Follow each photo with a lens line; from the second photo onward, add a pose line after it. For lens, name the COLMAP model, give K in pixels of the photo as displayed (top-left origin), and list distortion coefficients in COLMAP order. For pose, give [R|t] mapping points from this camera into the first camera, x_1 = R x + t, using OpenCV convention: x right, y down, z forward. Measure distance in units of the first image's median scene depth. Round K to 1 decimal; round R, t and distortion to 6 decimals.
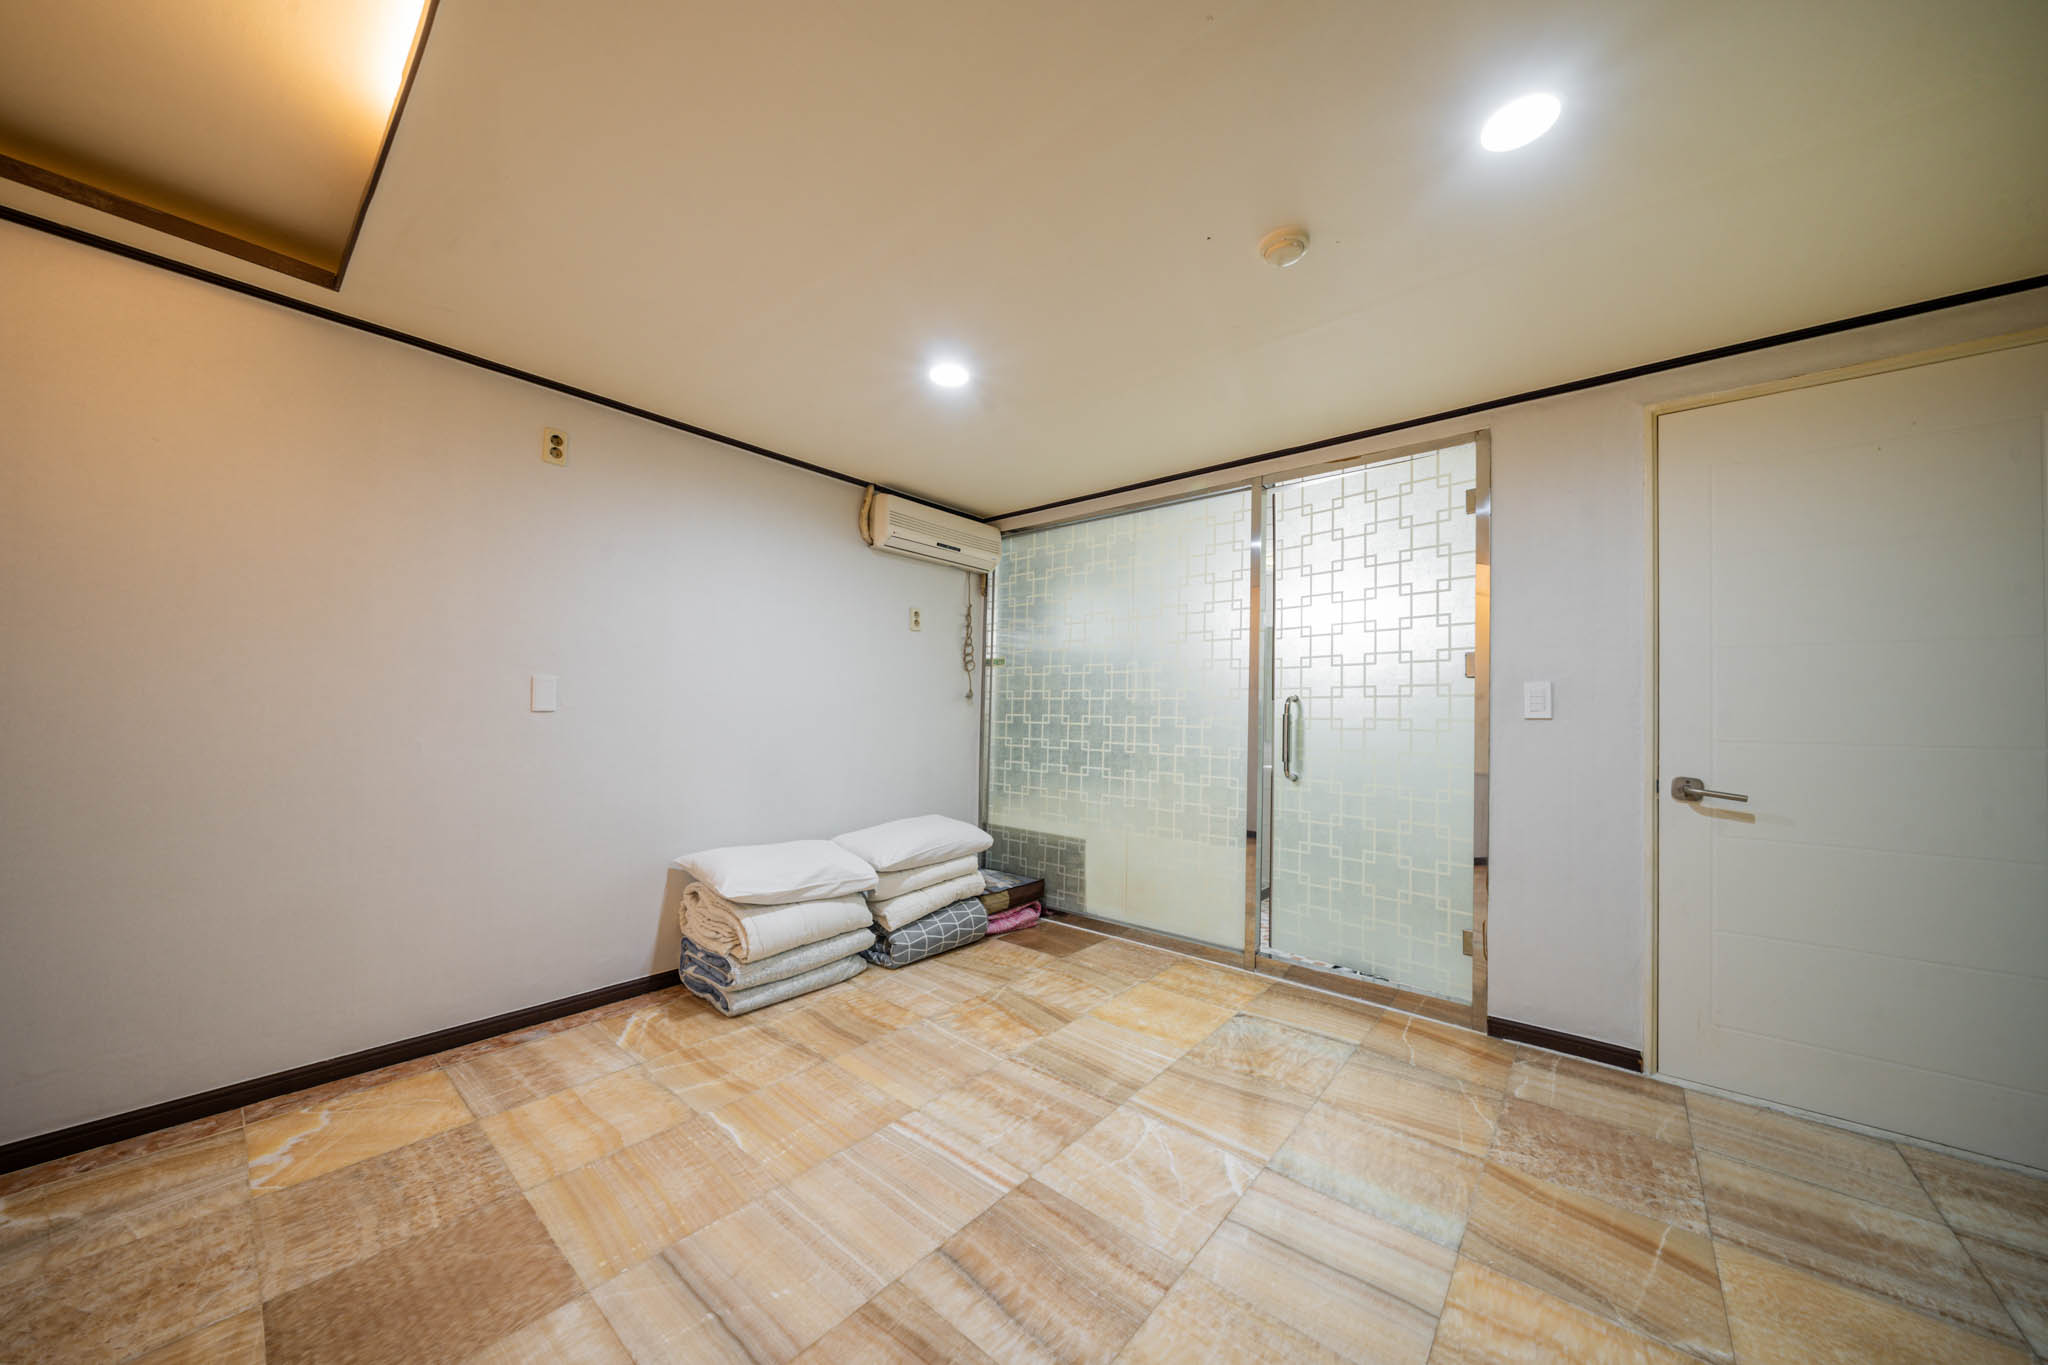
lens RADIAL K [[694.4, 0, 1013.6], [0, 694.4, 690.3], [0, 0, 1]] dist [0.000872, 0.000077]
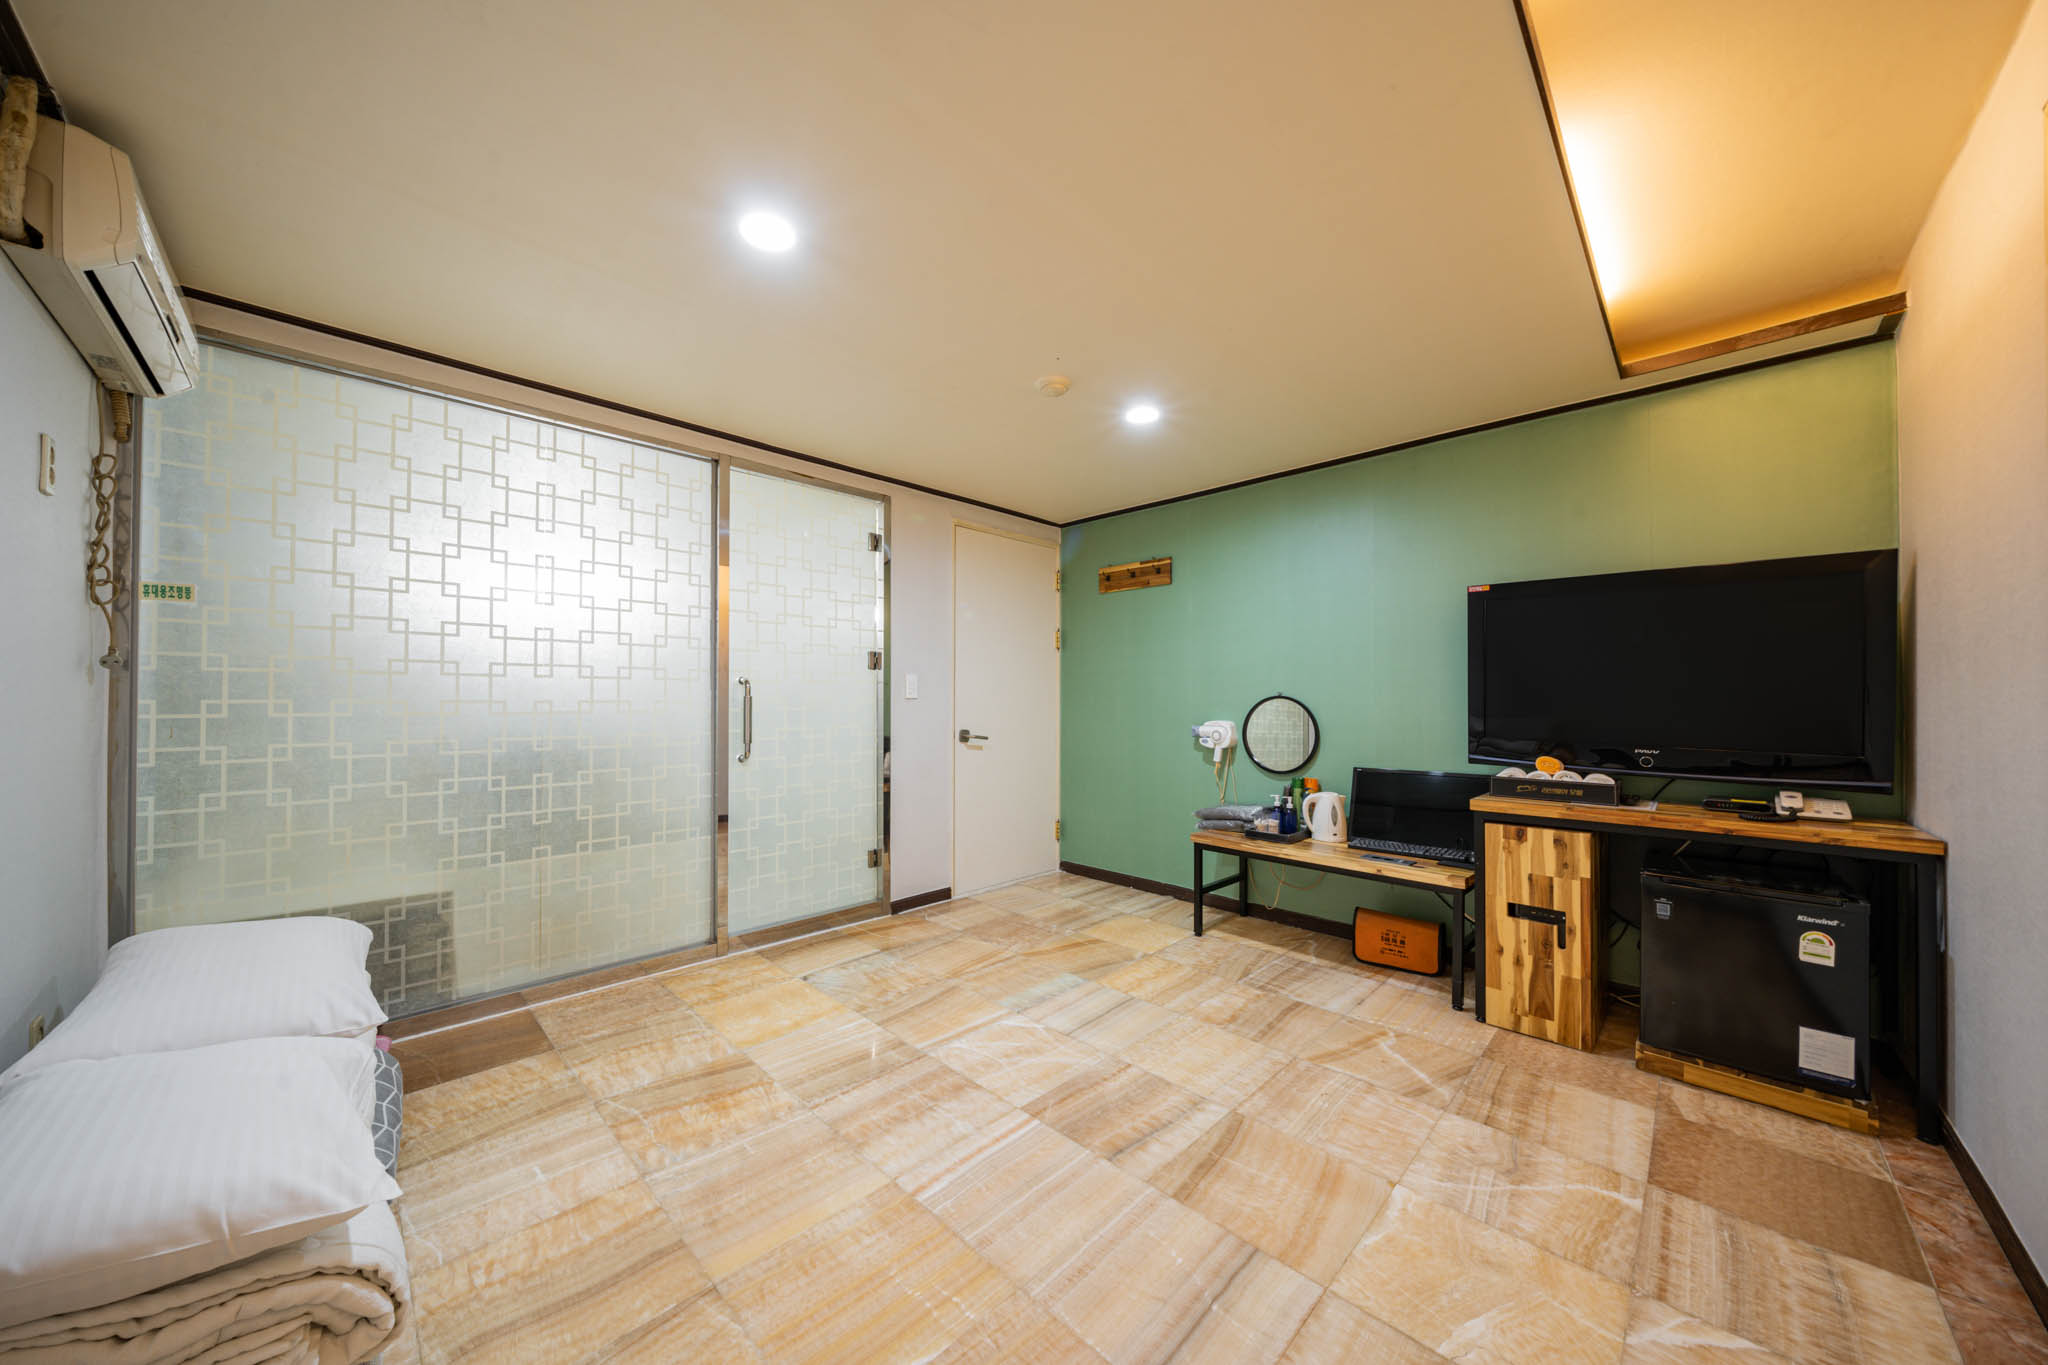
lens RADIAL K [[694.4, 0, 1013.6], [0, 694.4, 690.3], [0, 0, 1]] dist [0.000872, 0.000077]
pose [[0.086181, -0.000409, 0.996279, -0.791342], [-0.033827, 0.999422, 0.003337, 0.010935], [-0.995705, -0.033989, 0.086118, 0.669510]]
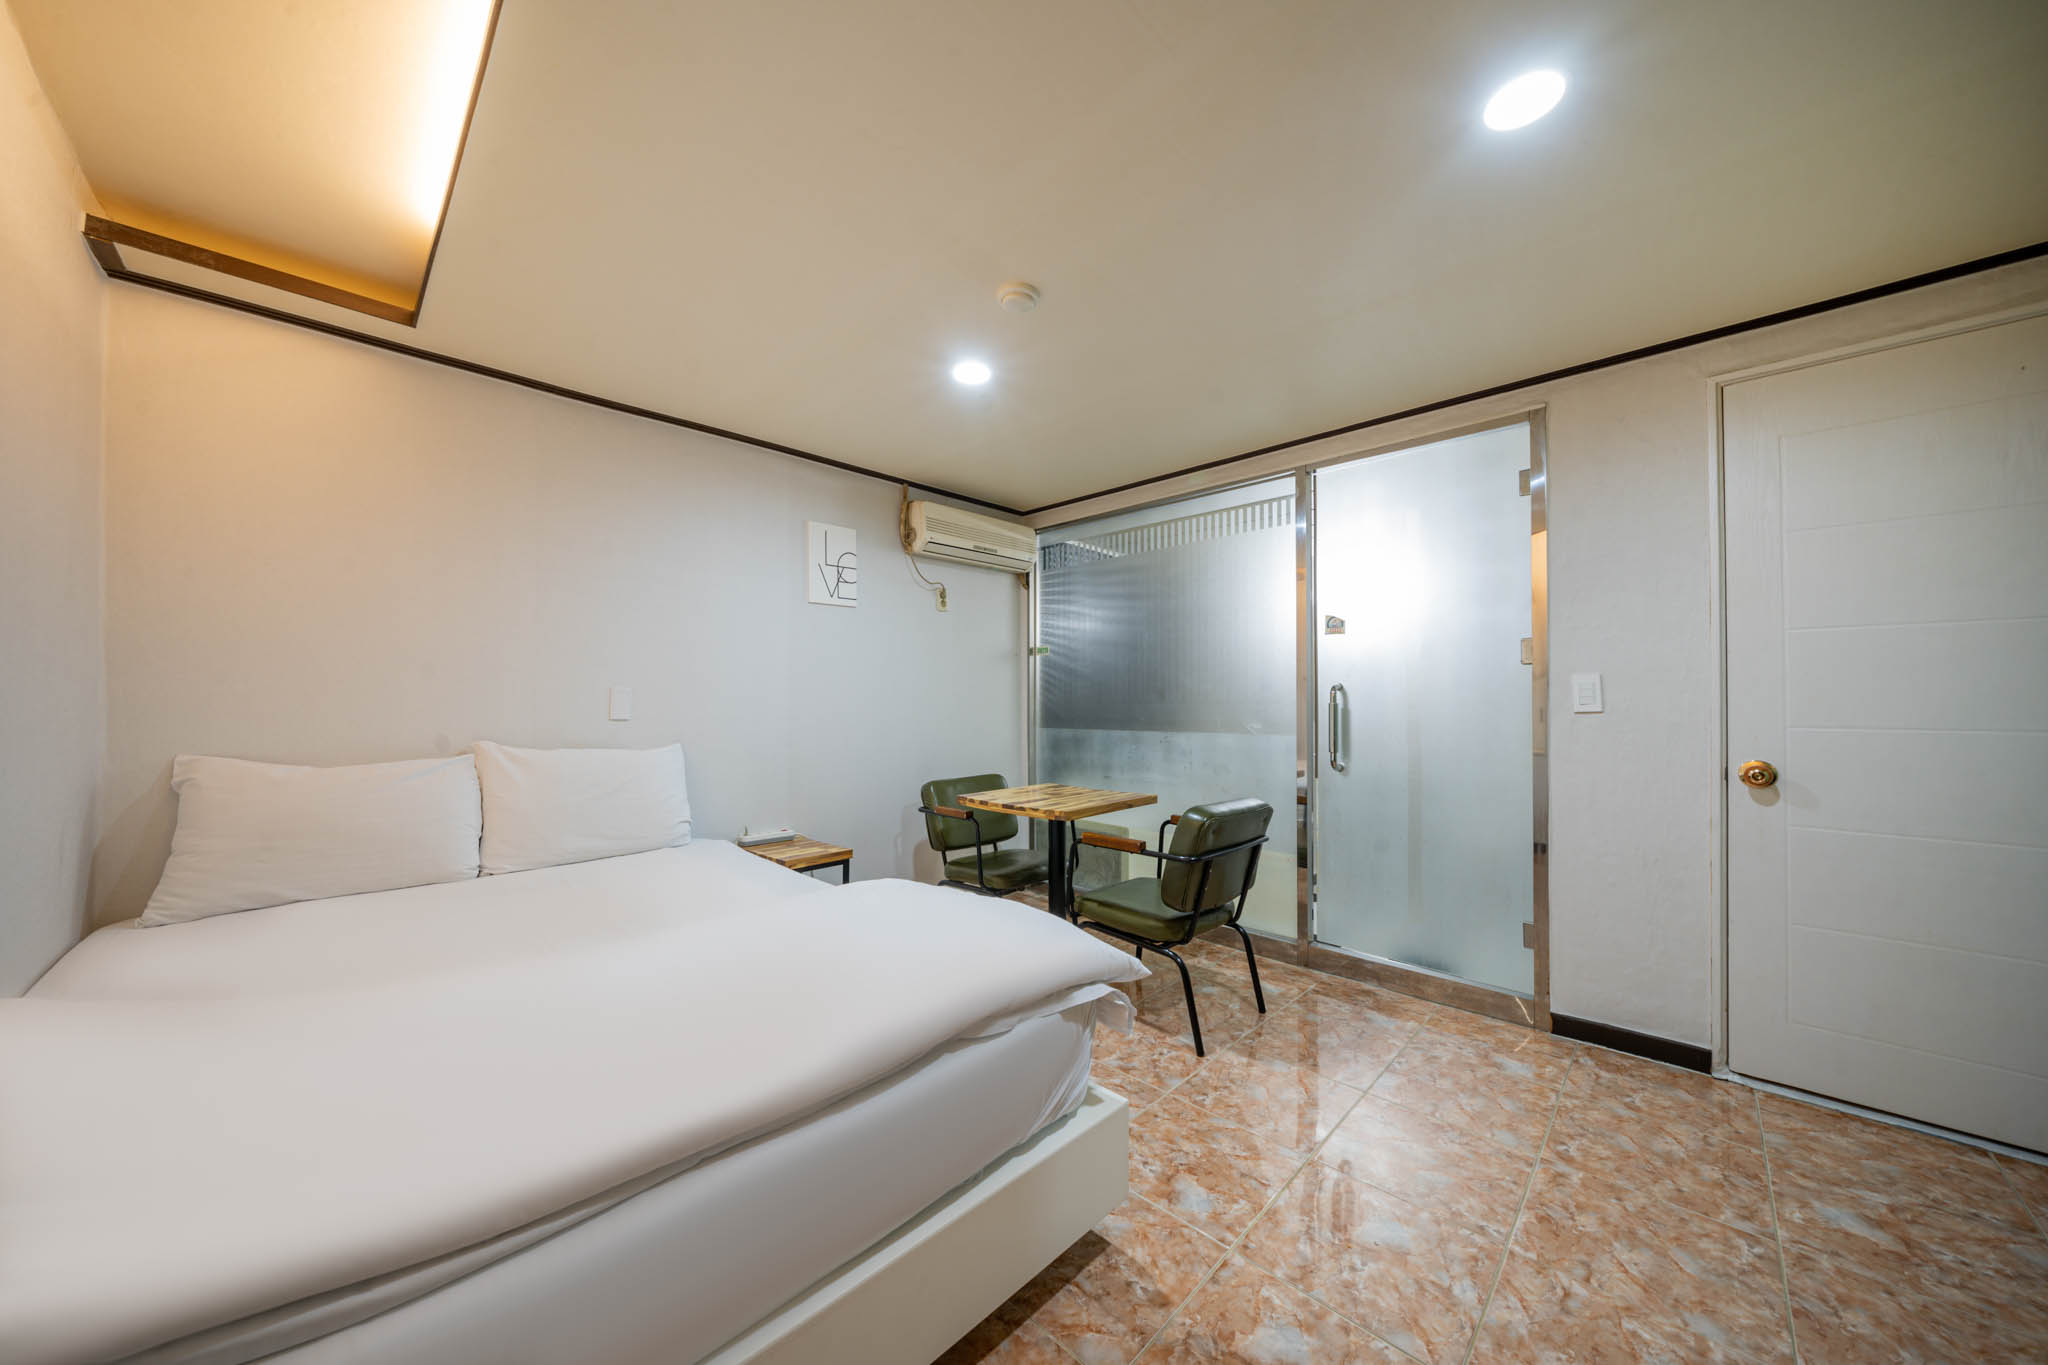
lens RADIAL K [[700.0, 0, 1020.8], [0, 700.0, 697.3], [0, 0, 1]] dist [-0.006578, 0.000025]
pose [[0.997561, -0.007401, -0.069413, 0.023713], [0.008919, 0.999727, 0.021577, 0.000550], [0.069234, -0.022143, 0.997355, -0.019579]]
